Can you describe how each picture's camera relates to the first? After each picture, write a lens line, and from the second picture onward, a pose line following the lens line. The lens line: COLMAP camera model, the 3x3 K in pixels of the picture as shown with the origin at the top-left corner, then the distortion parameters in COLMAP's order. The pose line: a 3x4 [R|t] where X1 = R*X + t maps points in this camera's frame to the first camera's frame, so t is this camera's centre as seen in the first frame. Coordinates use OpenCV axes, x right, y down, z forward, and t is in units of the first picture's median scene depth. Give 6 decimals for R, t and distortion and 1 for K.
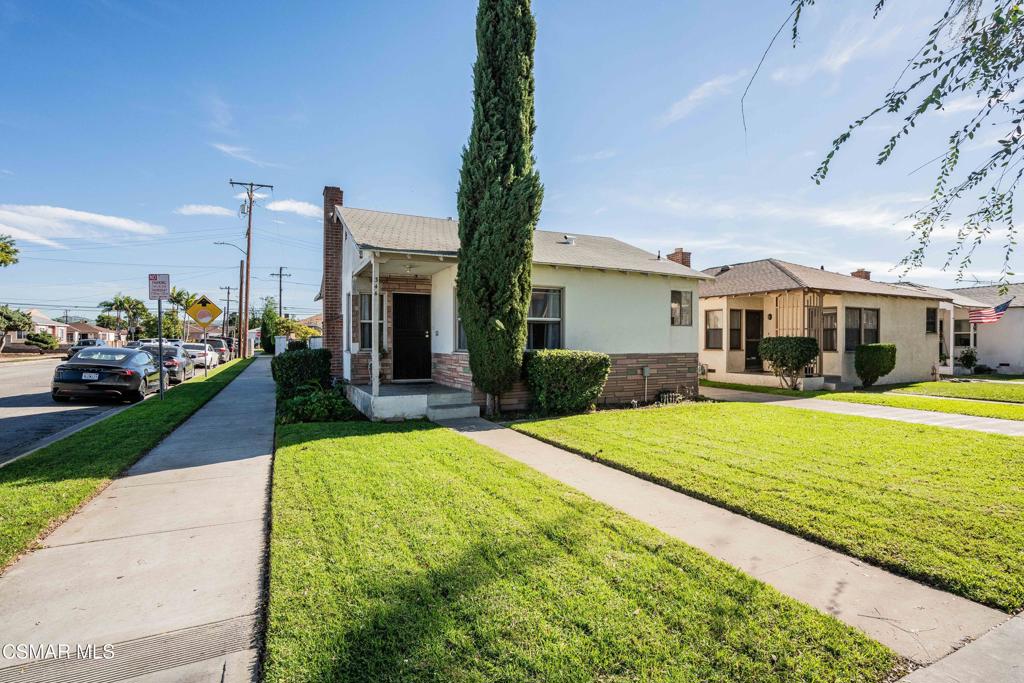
lens RADIAL K [[480.6, 0, 512.0], [0, 480.6, 341.5], [0, 0, 1]] dist [-0.070377, -0.000090]
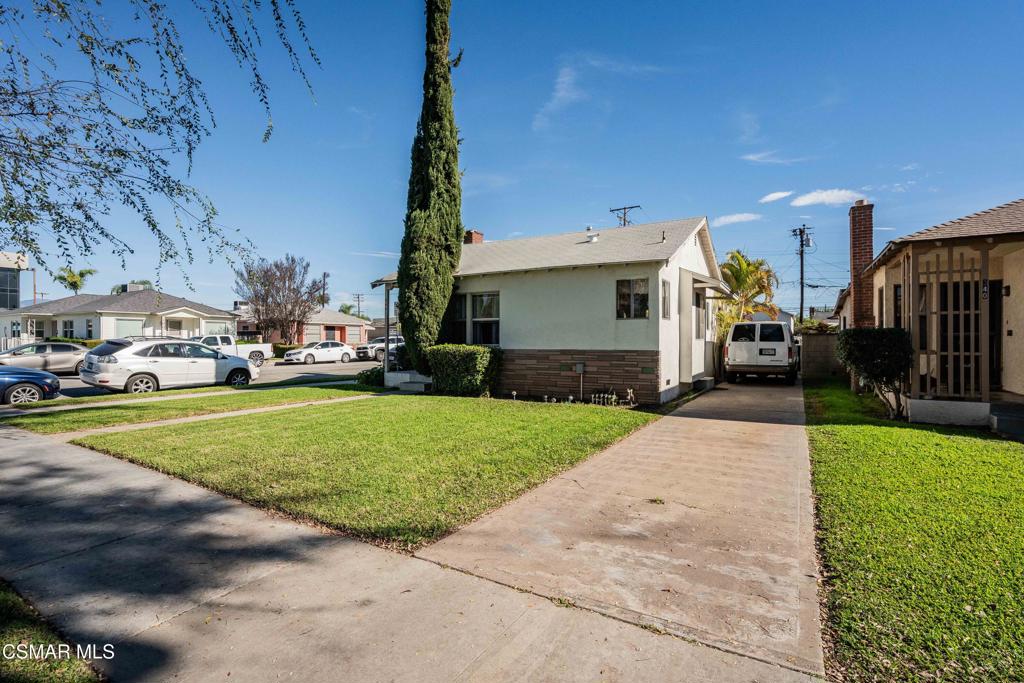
lens RADIAL K [[480.6, 0, 512.0], [0, 480.6, 341.5], [0, 0, 1]] dist [-0.070377, -0.000090]
pose [[0.557239, -0.002903, -0.830347, 1.073160], [-0.000291, 0.999993, -0.003691, 0.012917], [0.830352, 0.002298, 0.557234, 0.371431]]
